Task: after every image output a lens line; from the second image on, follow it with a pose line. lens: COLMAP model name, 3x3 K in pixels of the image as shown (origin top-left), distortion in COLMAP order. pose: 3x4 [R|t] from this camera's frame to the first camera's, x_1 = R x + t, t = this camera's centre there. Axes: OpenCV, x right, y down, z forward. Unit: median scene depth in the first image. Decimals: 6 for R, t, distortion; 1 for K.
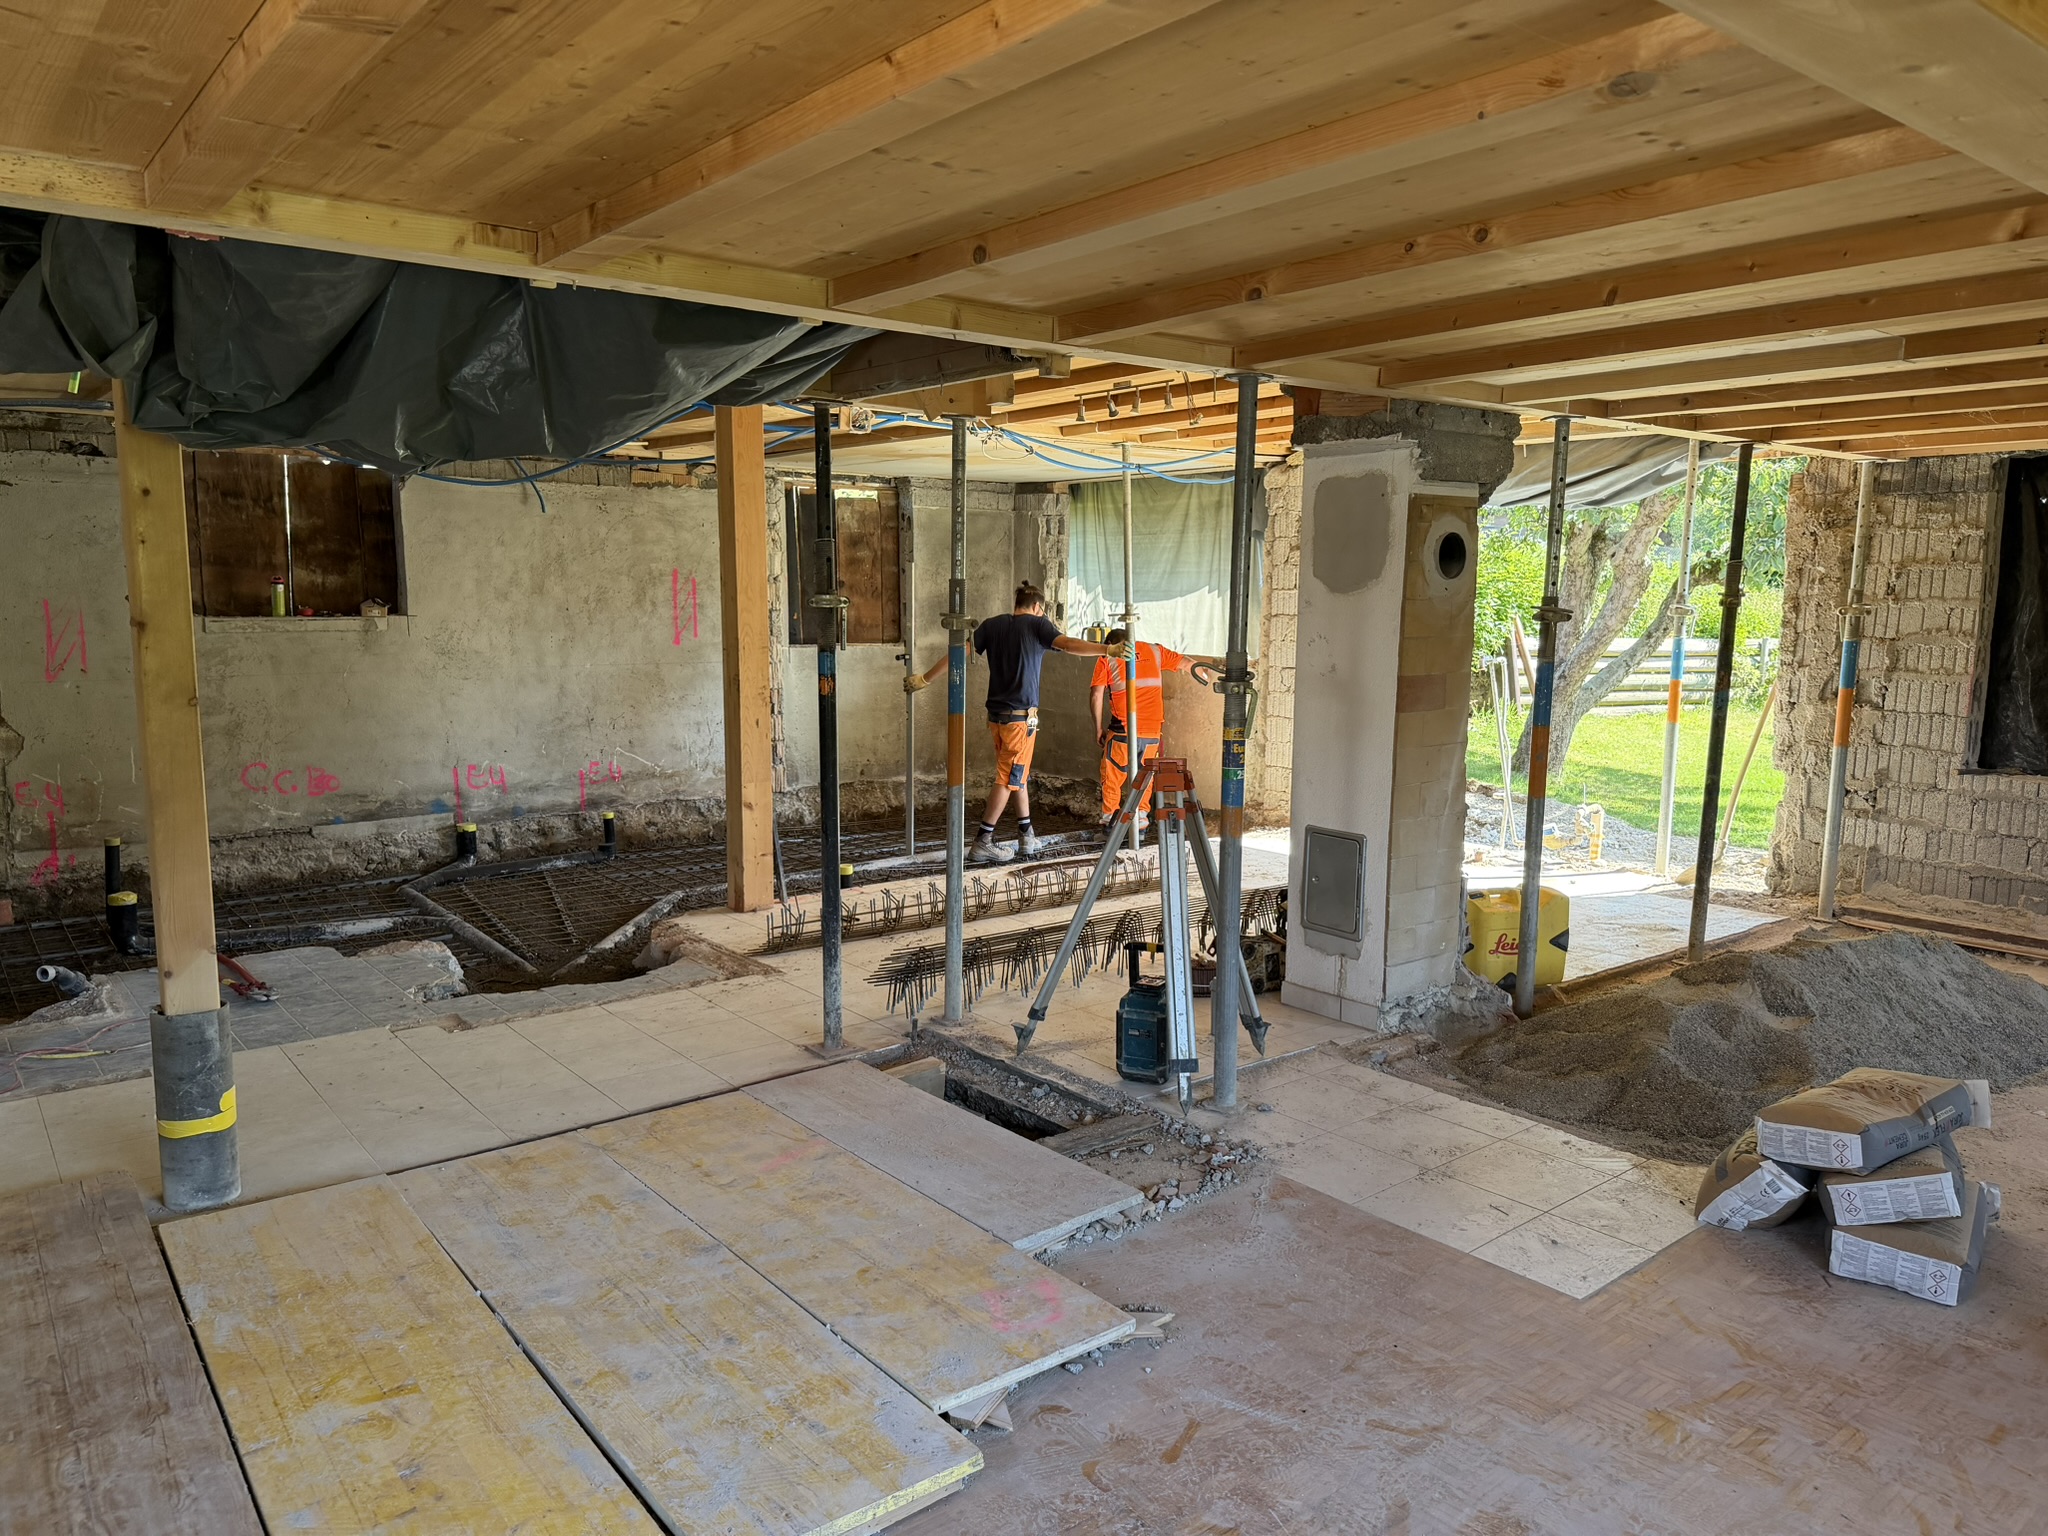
lens RADIAL K [[1427.4, 0, 1038.3], [0, 1427.4, 780.1], [0, 0, 1]] dist [0.036461, -0.032438]
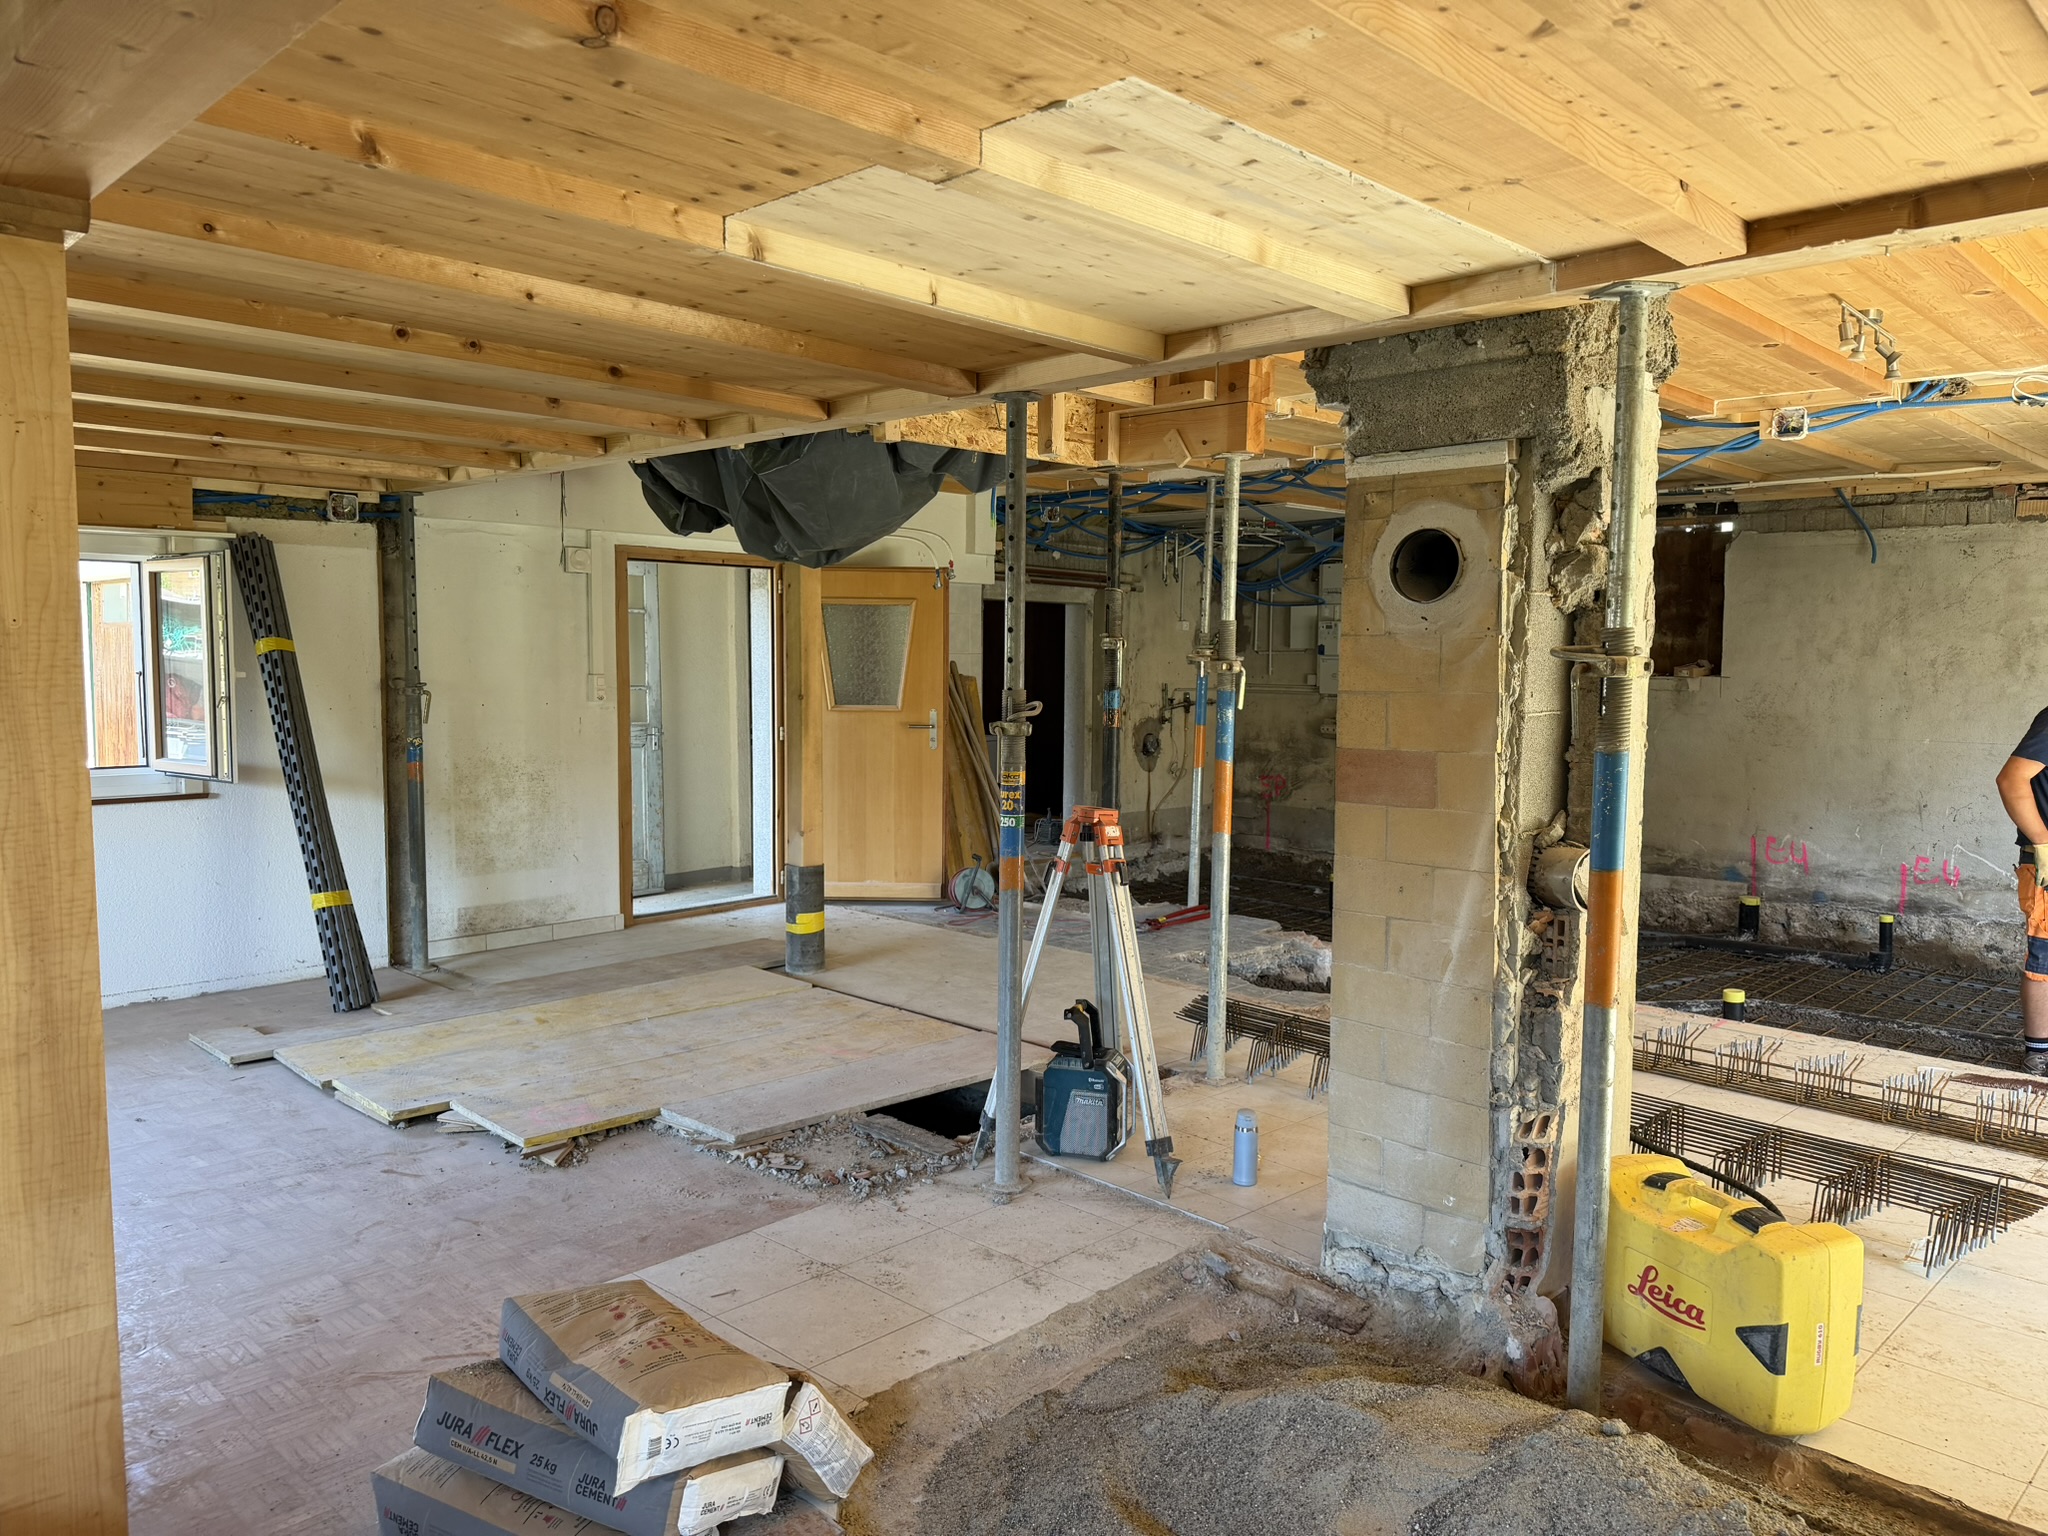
lens RADIAL K [[1427.4, 0, 1037.2], [0, 1427.4, 760.7], [0, 0, 1]] dist [0.036461, -0.032438]
pose [[0.116071, 0.071228, -0.990684, 0.472232], [-0.140761, 0.988538, 0.054582, -0.043170], [0.983216, 0.133115, 0.124767, 0.402008]]
